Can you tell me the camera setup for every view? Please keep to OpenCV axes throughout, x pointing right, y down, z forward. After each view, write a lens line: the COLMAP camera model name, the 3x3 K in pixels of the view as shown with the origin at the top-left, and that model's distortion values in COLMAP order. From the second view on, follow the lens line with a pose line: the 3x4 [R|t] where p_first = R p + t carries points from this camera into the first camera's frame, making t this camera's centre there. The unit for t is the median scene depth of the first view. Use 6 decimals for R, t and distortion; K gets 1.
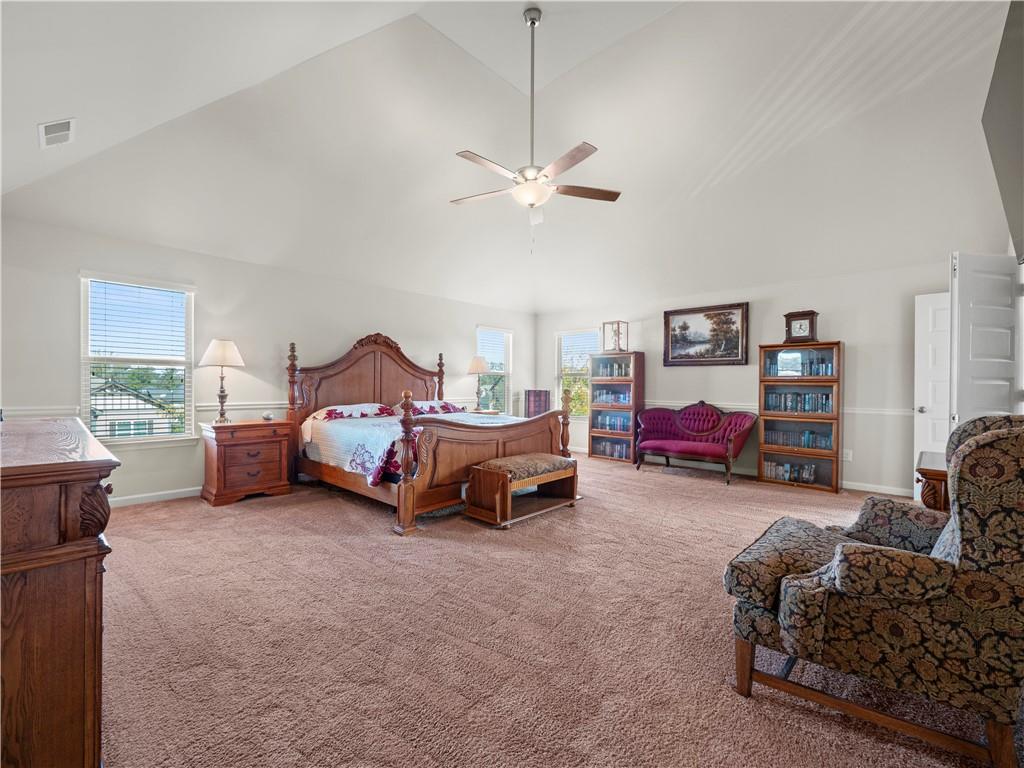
lens RADIAL K [[432.8, 0, 510.2], [0, 432.8, 383.1], [0, 0, 1]] dist [0.001353, 0.000151]
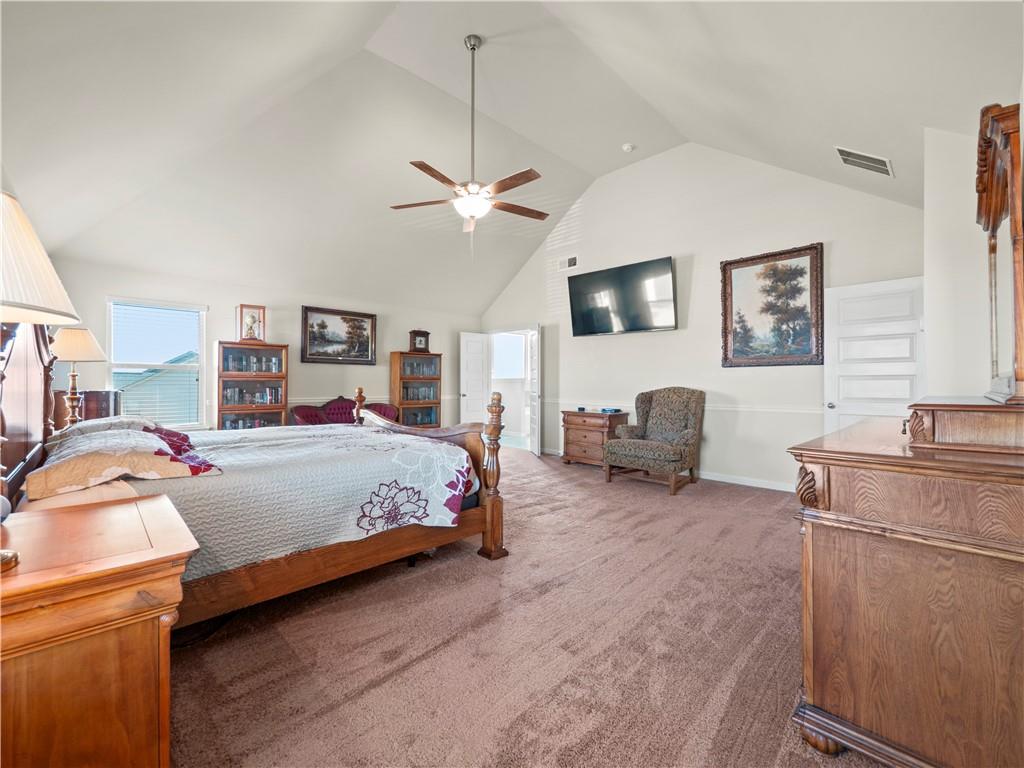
lens RADIAL K [[432.8, 0, 510.2], [0, 432.8, 383.1], [0, 0, 1]] dist [0.001353, 0.000151]
pose [[0.055915, -0.010566, 0.998380, -0.633799], [-0.009425, 0.999894, 0.011110, -0.008255], [-0.998391, -0.010031, 0.055809, 0.518228]]
